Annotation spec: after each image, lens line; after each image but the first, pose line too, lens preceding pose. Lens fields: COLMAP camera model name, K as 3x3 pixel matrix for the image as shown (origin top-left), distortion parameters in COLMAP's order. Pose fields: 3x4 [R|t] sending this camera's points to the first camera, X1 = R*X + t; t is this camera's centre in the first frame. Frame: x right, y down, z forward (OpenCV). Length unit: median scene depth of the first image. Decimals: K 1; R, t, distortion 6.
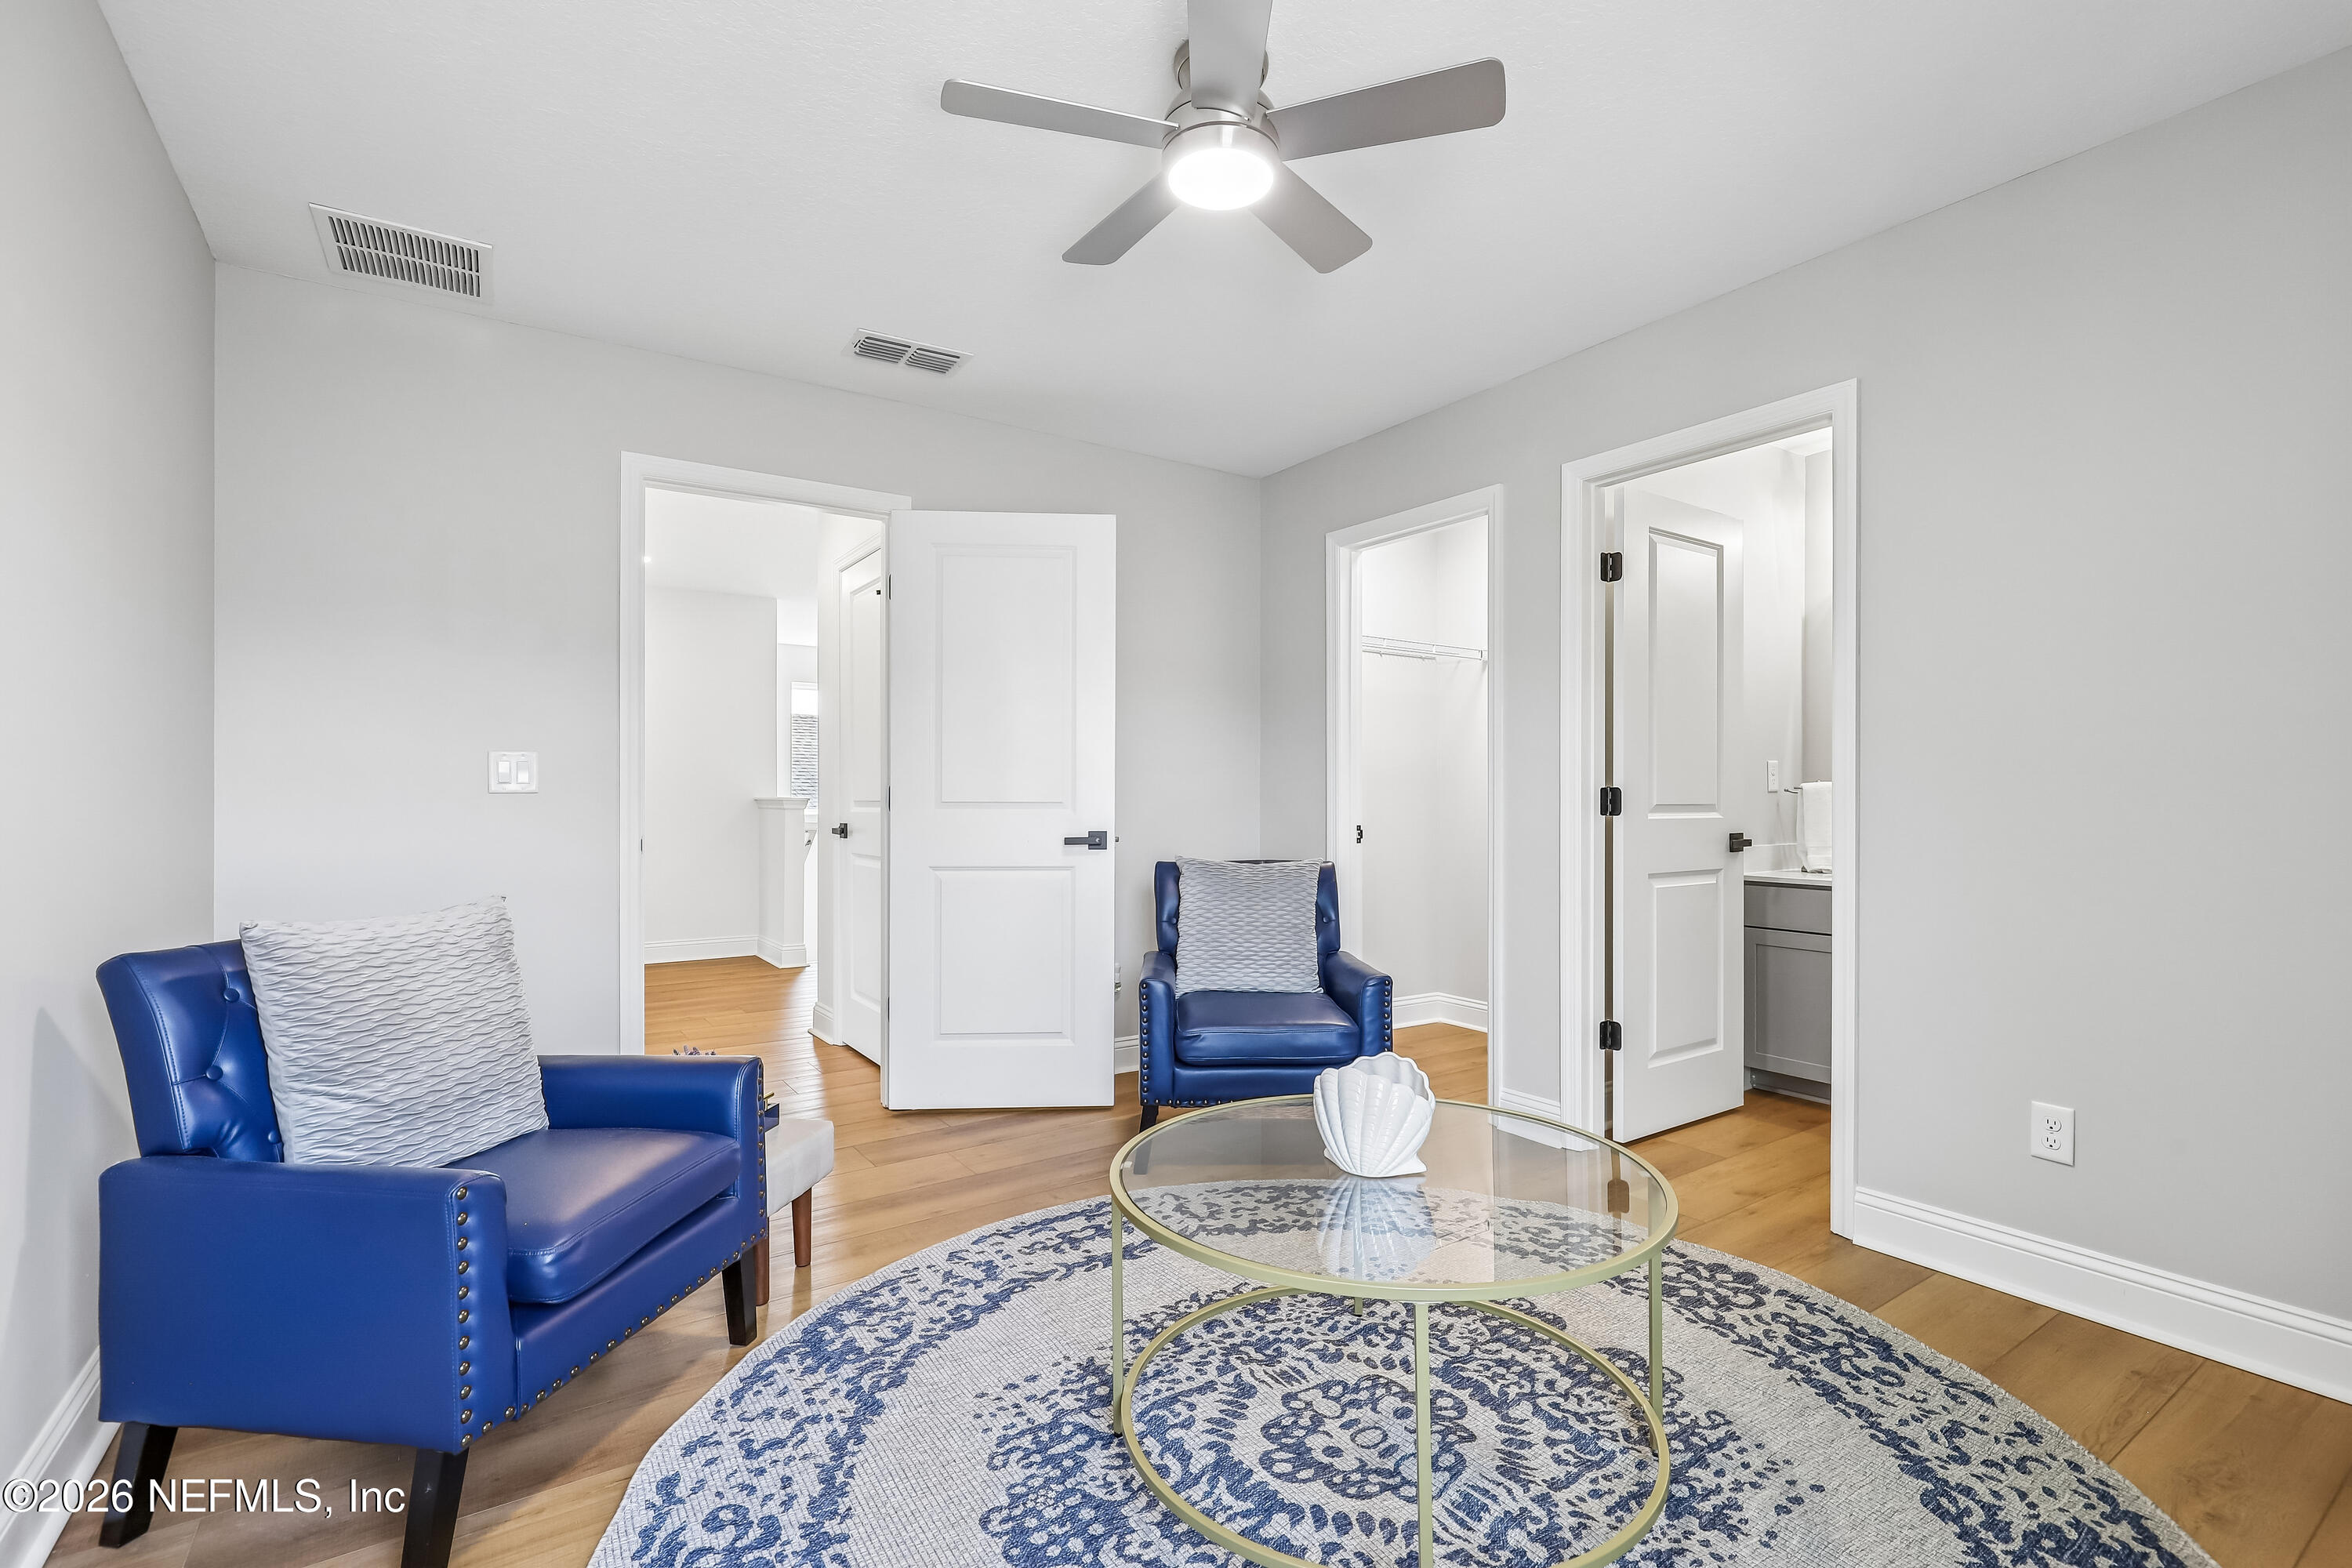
lens RADIAL K [[1063.1, 0, 1179.8], [0, 1063.1, 791.2], [0, 0, 1]] dist [-0.001114, -0.000403]
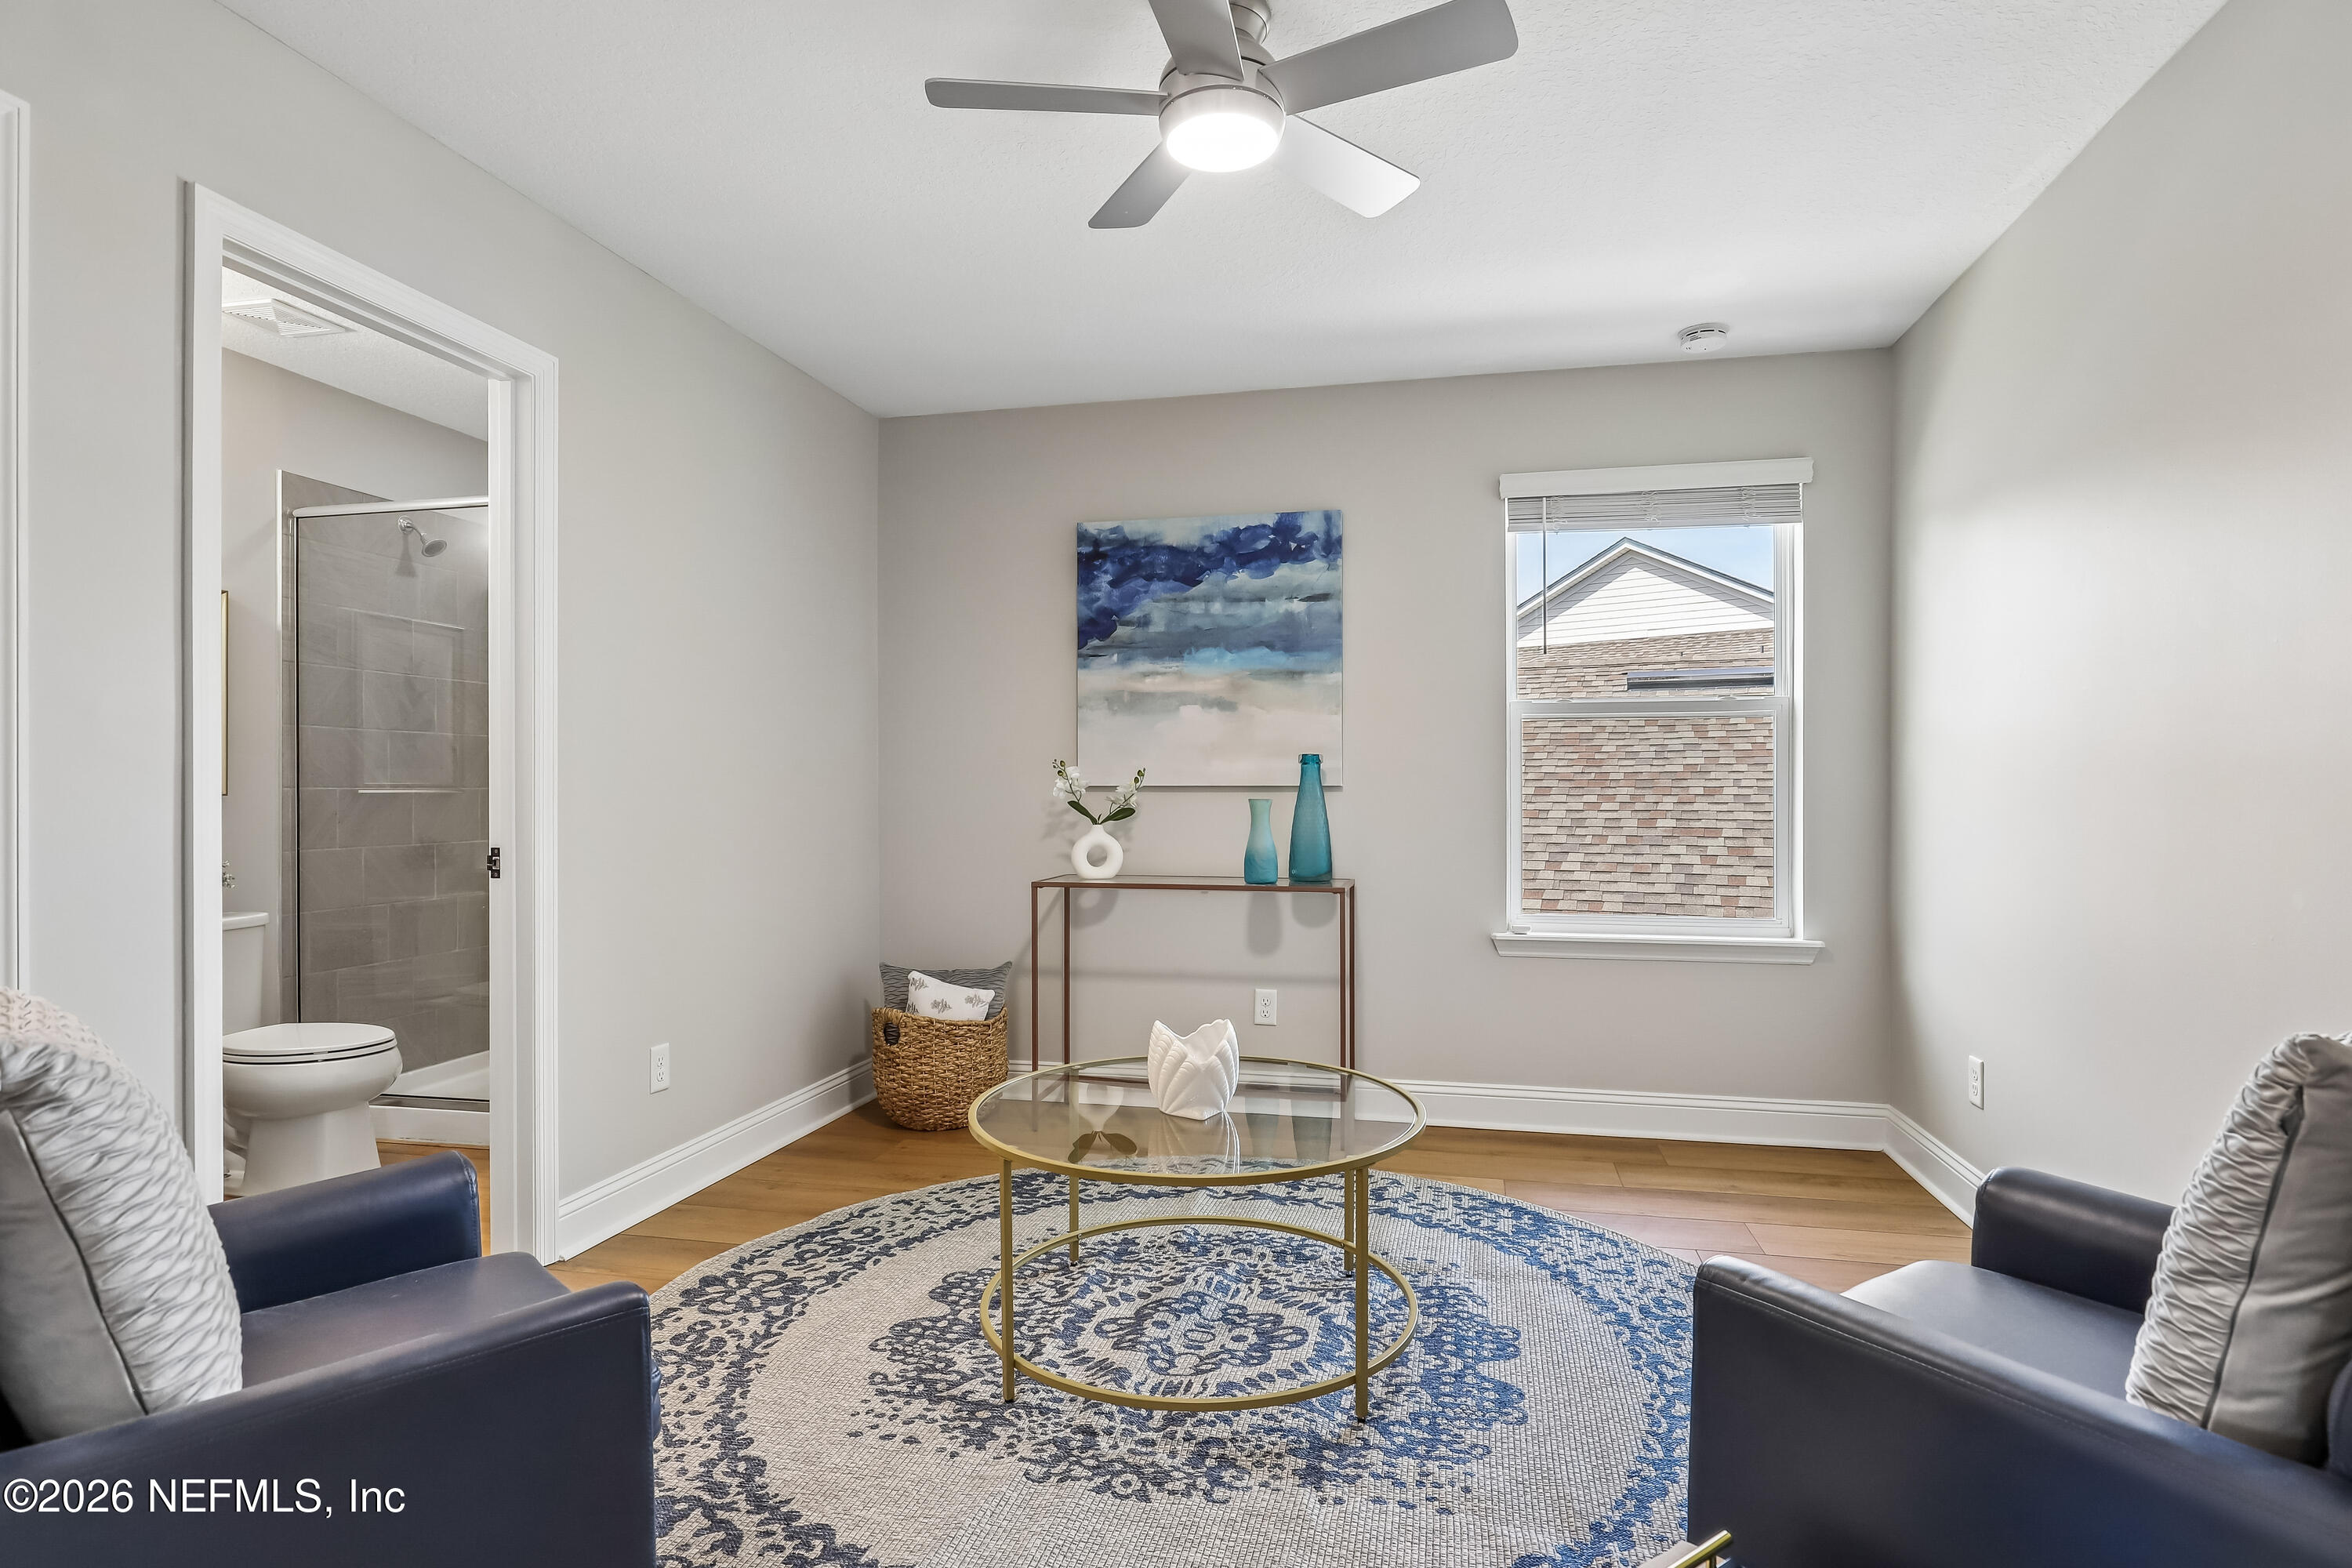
lens RADIAL K [[1255.6, 0, 1176.0], [0, 1255.6, 784.0], [0, 0, 1]] dist [-0.000447, -0.000162]
pose [[-0.688690, 0.003055, 0.725050, -0.763081], [-0.001774, 0.999981, -0.005899, -0.000938], [-0.725054, -0.005349, -0.688671, 1.842774]]
